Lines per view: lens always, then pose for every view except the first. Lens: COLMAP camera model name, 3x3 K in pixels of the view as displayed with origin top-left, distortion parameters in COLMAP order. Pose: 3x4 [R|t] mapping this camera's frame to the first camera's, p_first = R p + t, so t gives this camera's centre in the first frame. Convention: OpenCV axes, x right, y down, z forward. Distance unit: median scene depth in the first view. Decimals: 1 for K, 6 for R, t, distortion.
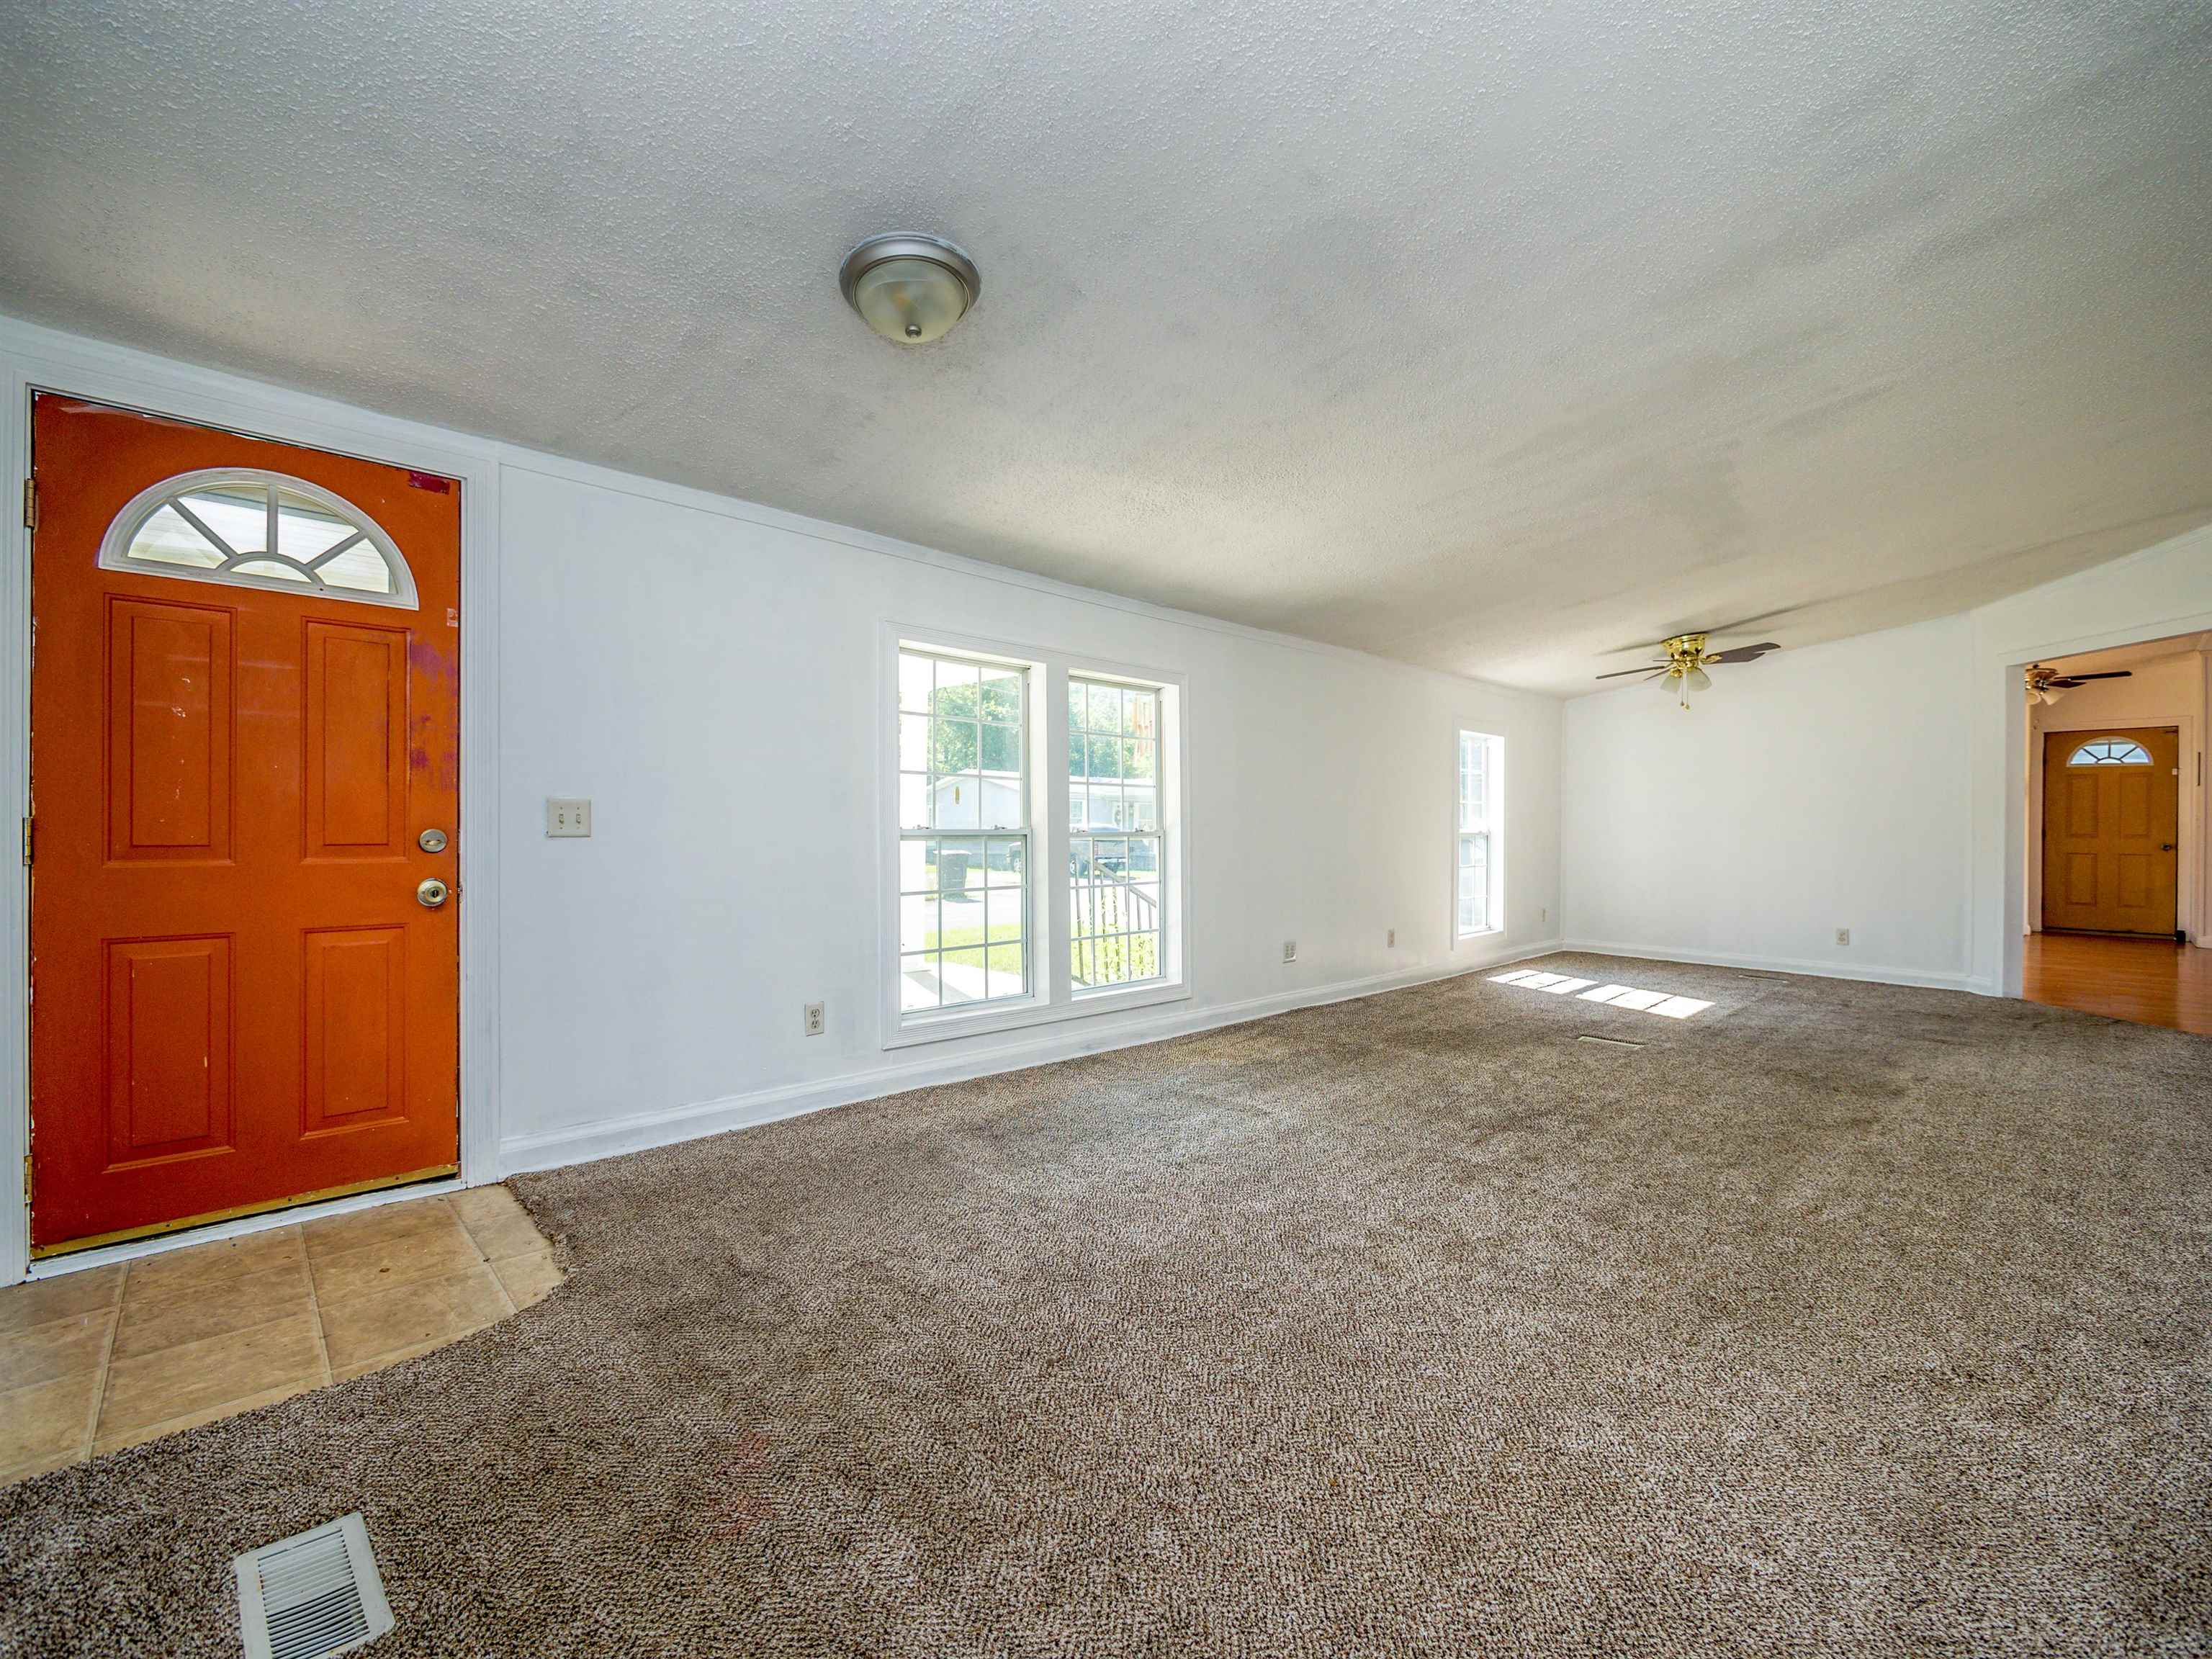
lens RADIAL K [[951.8, 0, 1106.0], [0, 951.8, 829.5], [0, 0, 1]] dist [-0.005430, 0.000051]
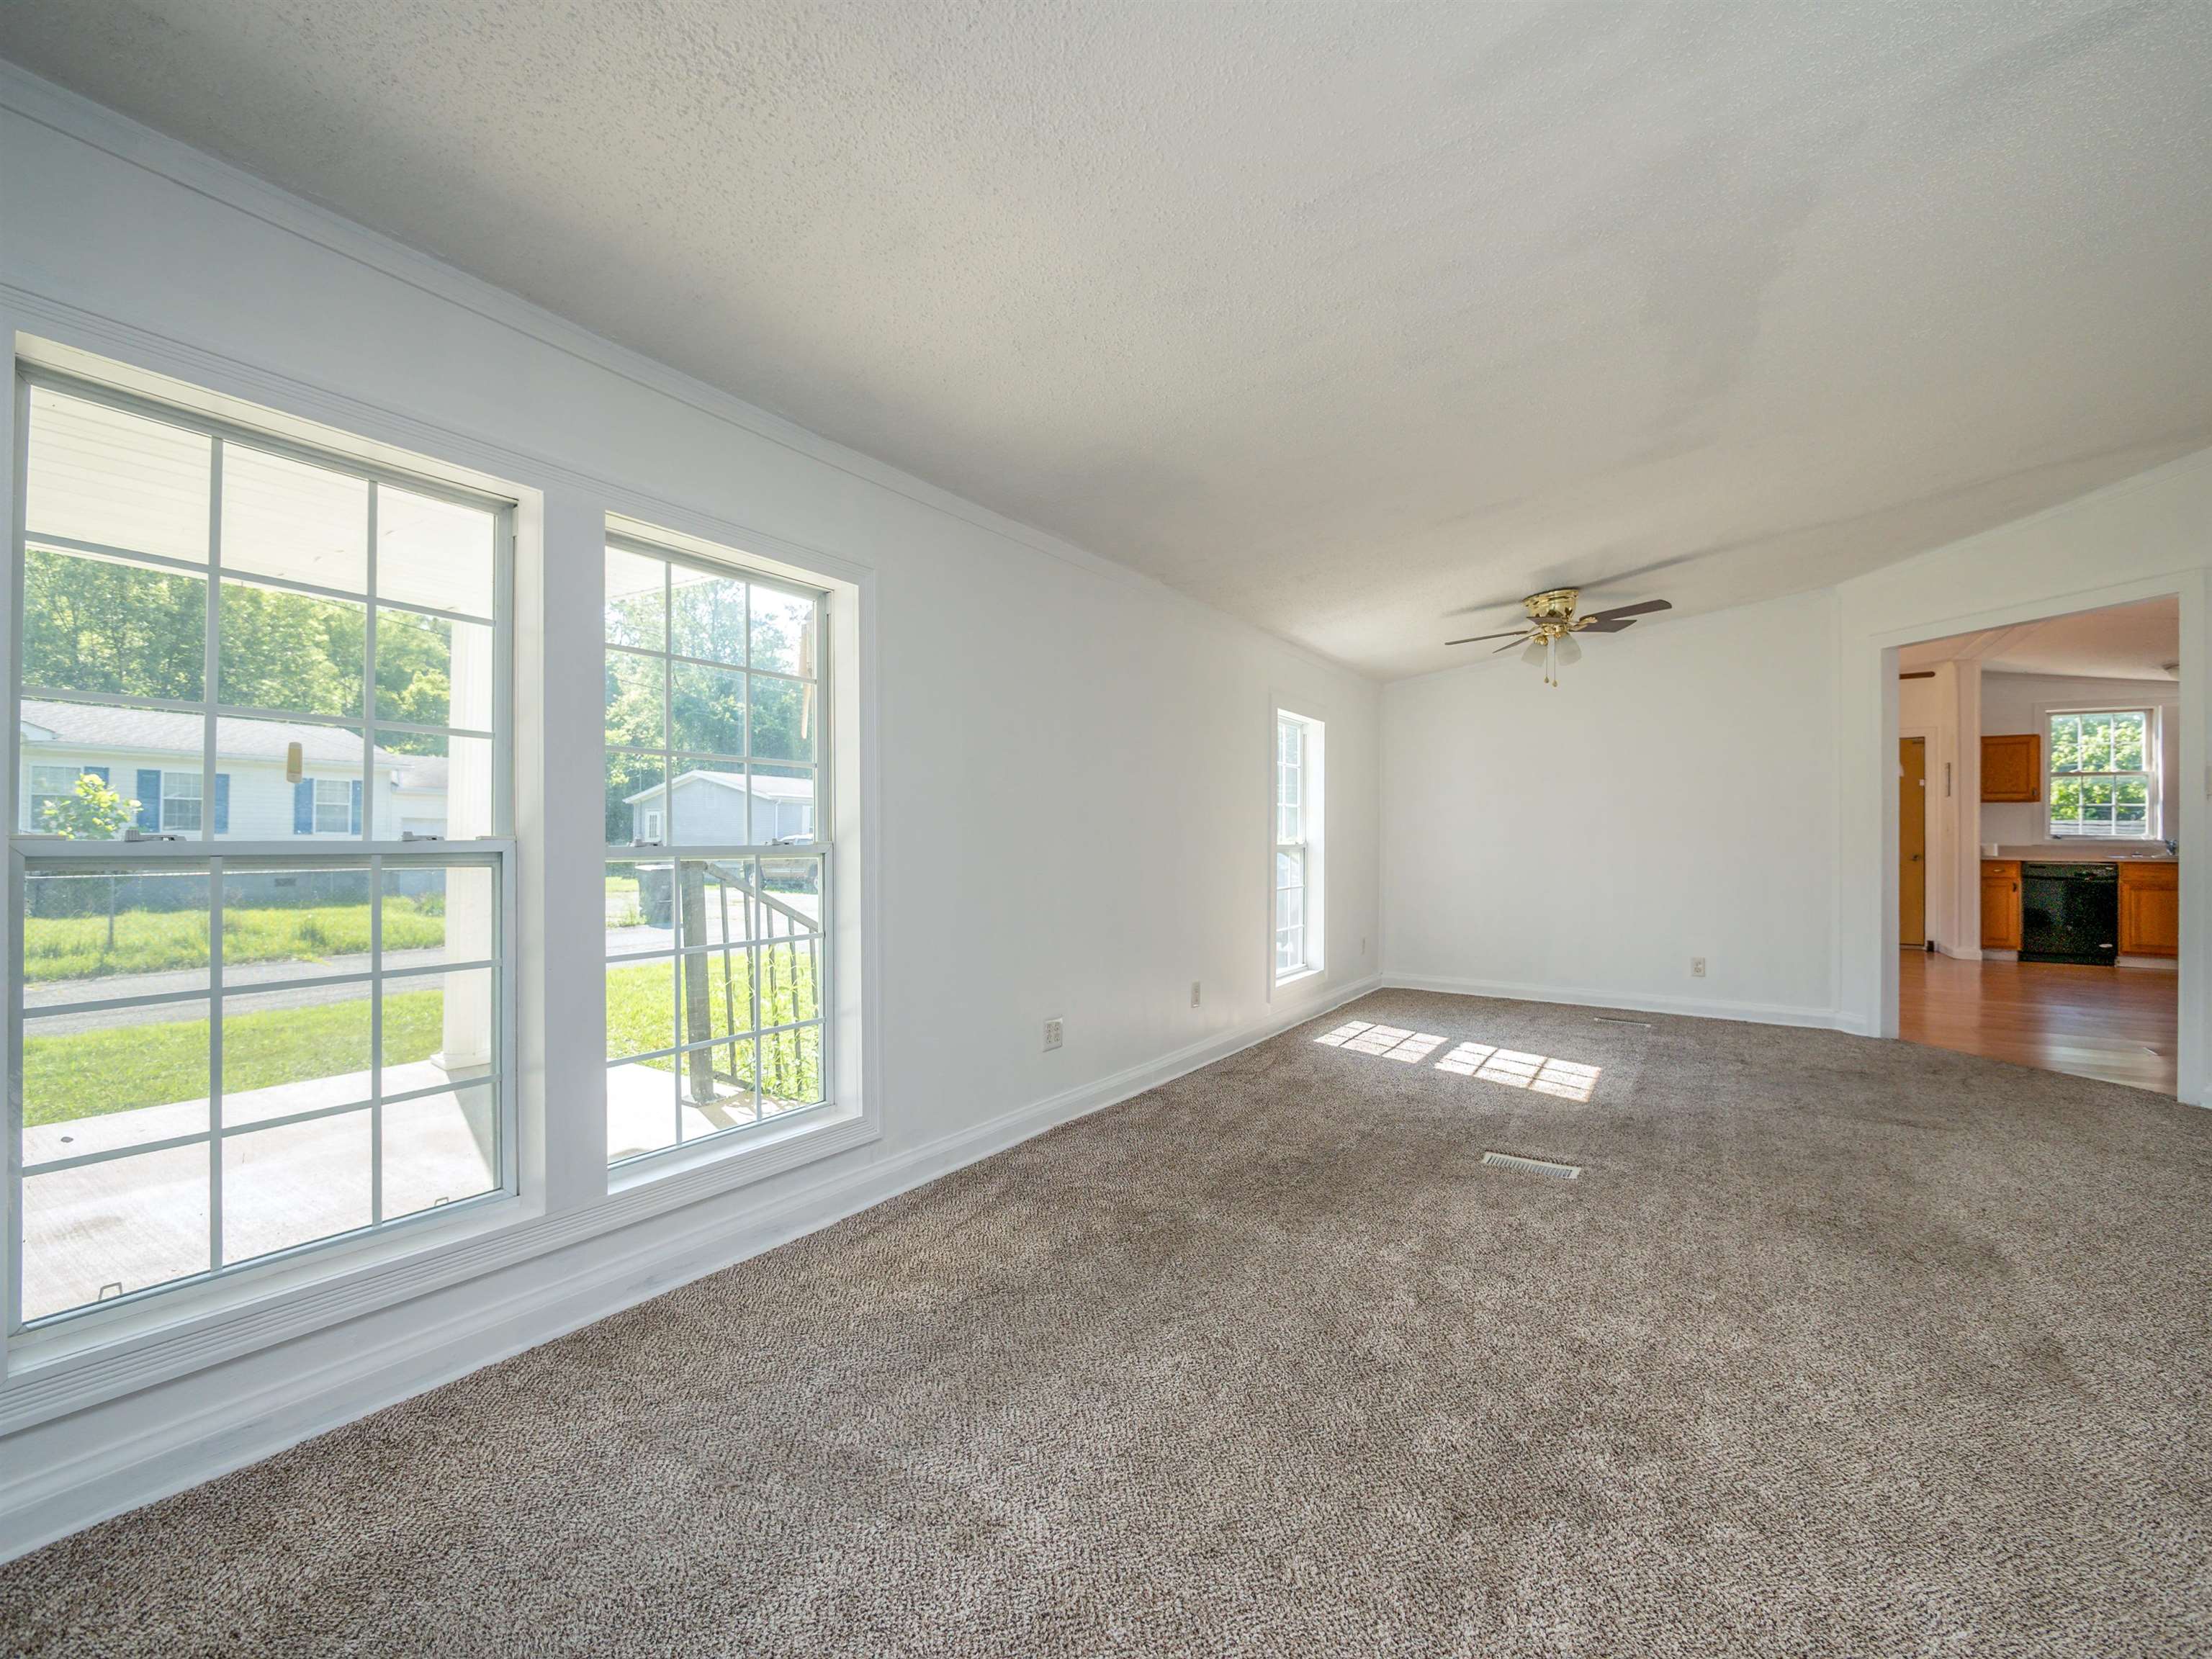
lens RADIAL K [[951.8, 0, 1106.0], [0, 951.8, 829.5], [0, 0, 1]] dist [-0.005430, 0.000051]
pose [[0.971236, 0.002408, 0.238108, 0.074373], [0.000011, 0.999948, -0.010156, -0.001039], [-0.238120, 0.009866, 0.971186, 0.366224]]
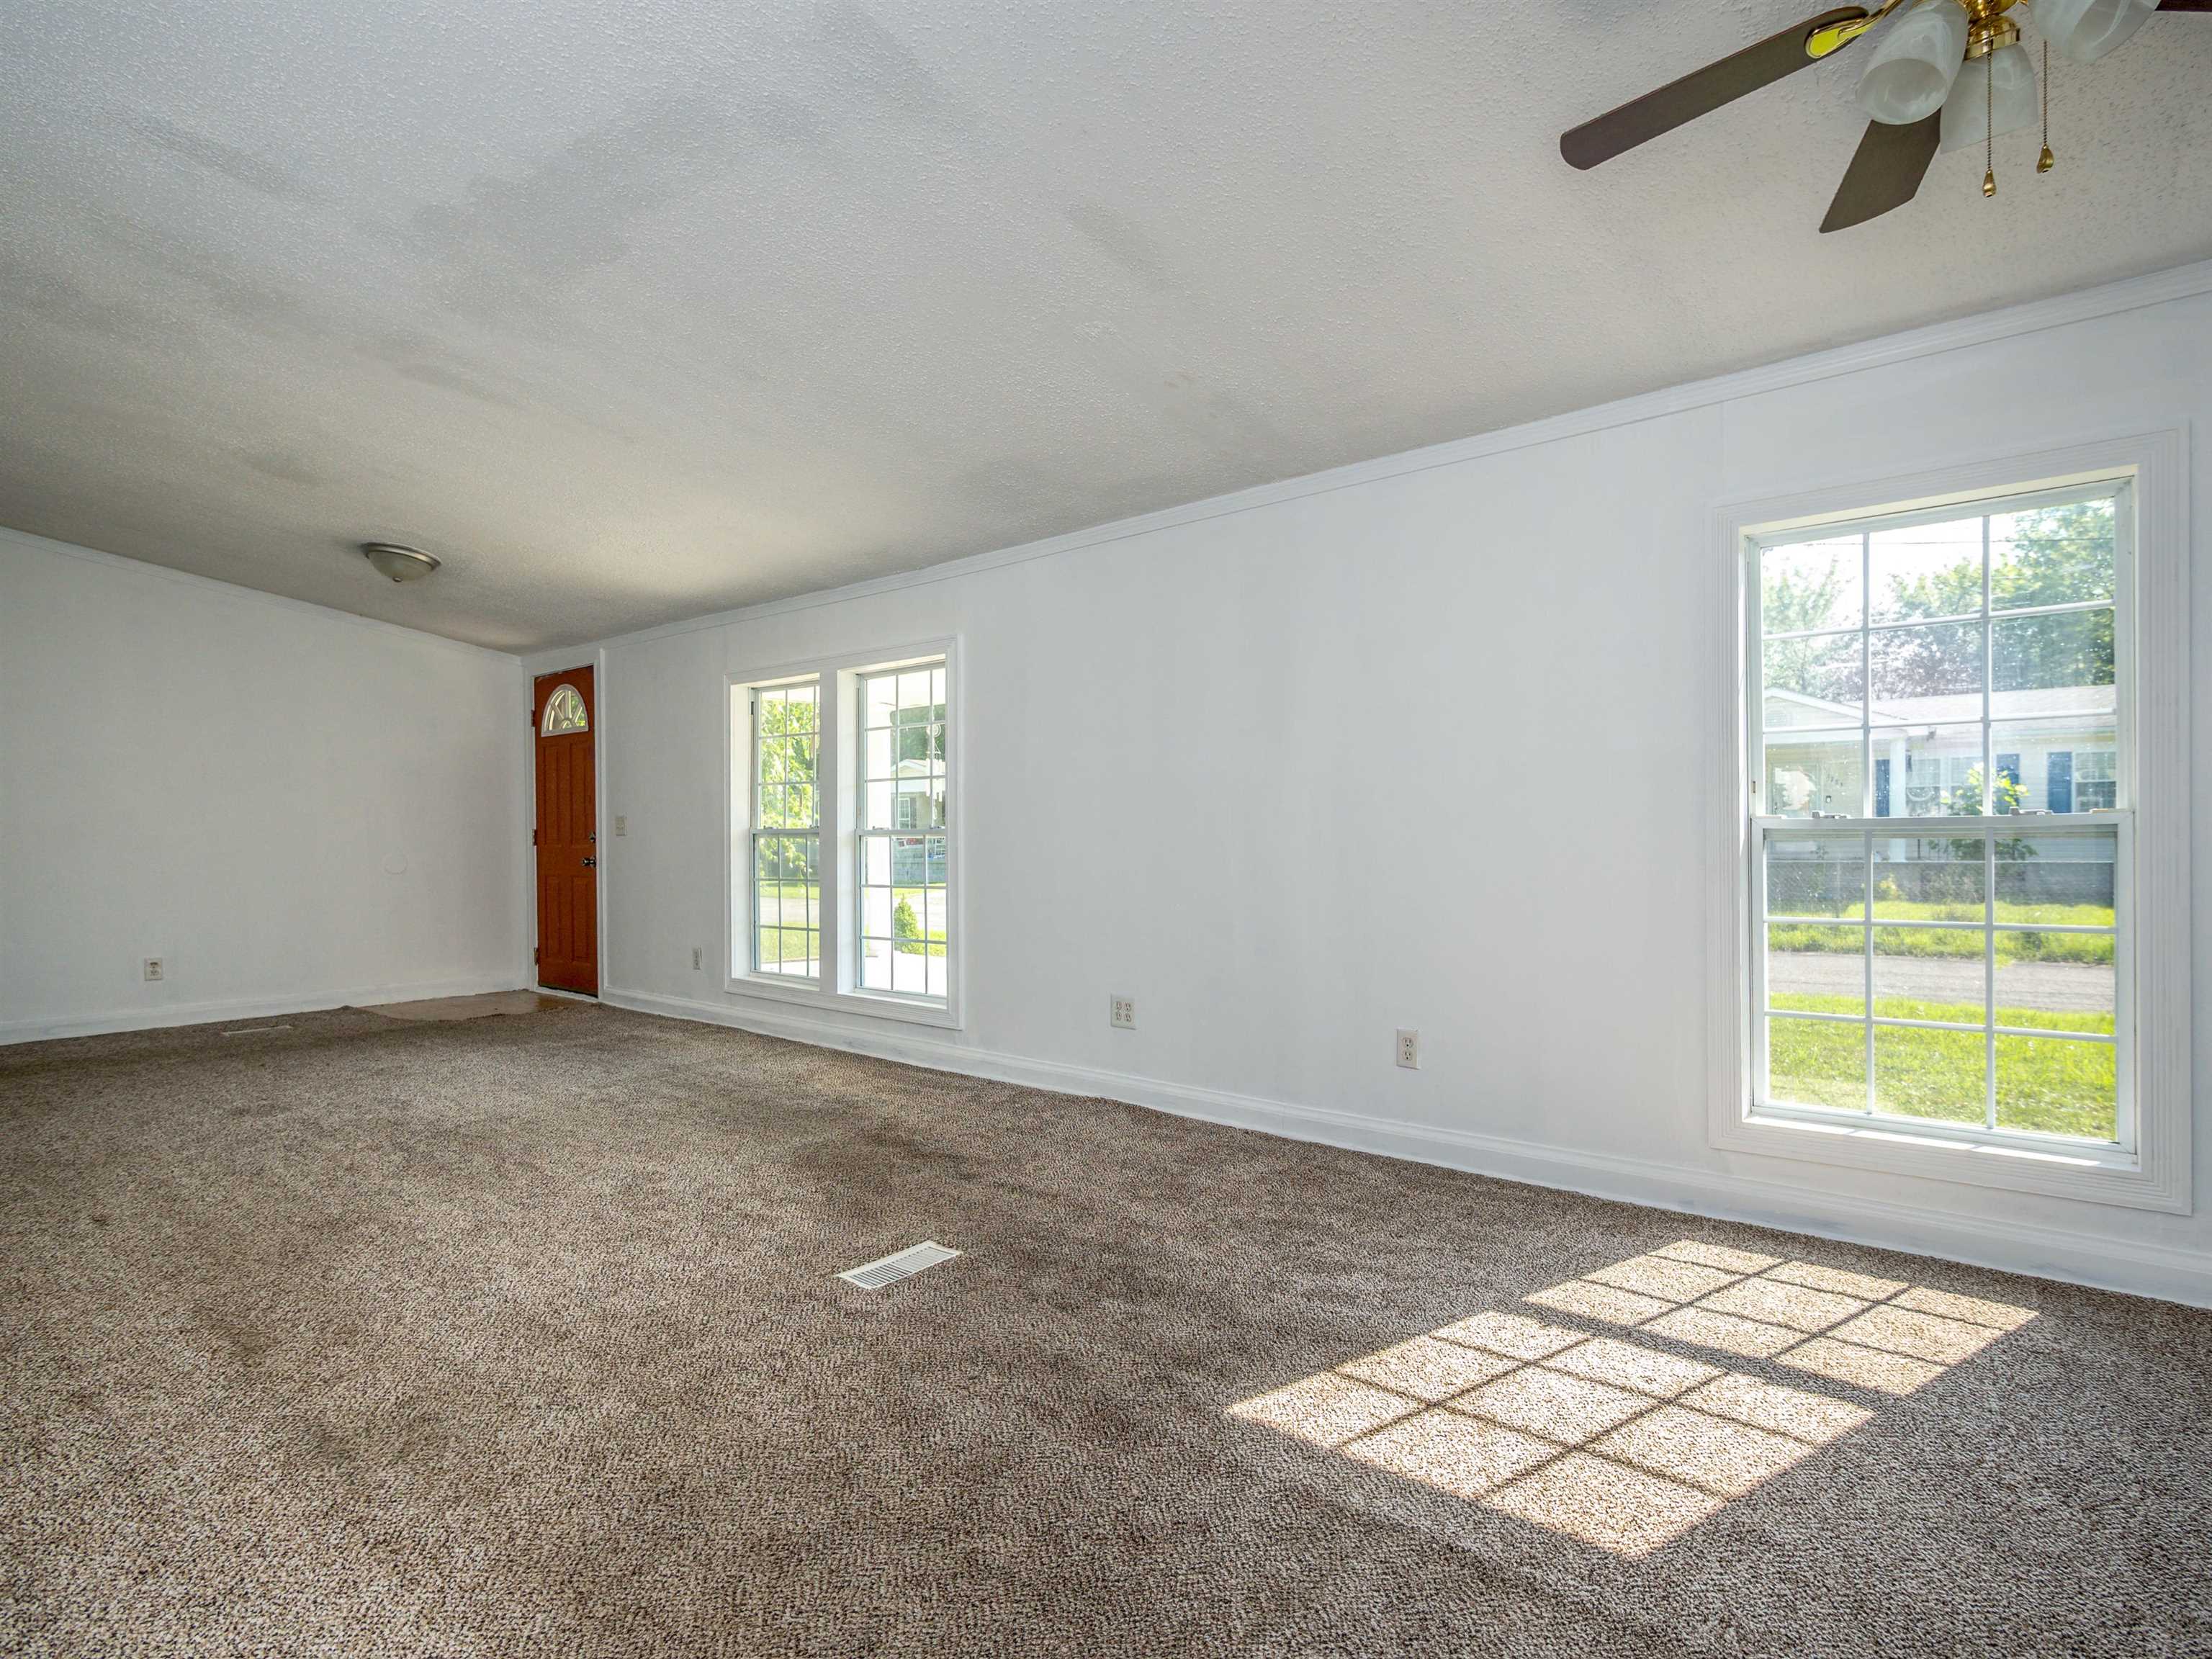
lens RADIAL K [[1111.4, 0, 1106.0], [0, 1111.4, 829.5], [0, 0, 1]] dist [-0.000972, 0.000023]
pose [[0.132206, -0.005381, -0.991208, 0.907423], [0.006623, 0.999968, -0.004545, 0.006915], [0.991200, -0.005963, 0.132237, 0.860085]]
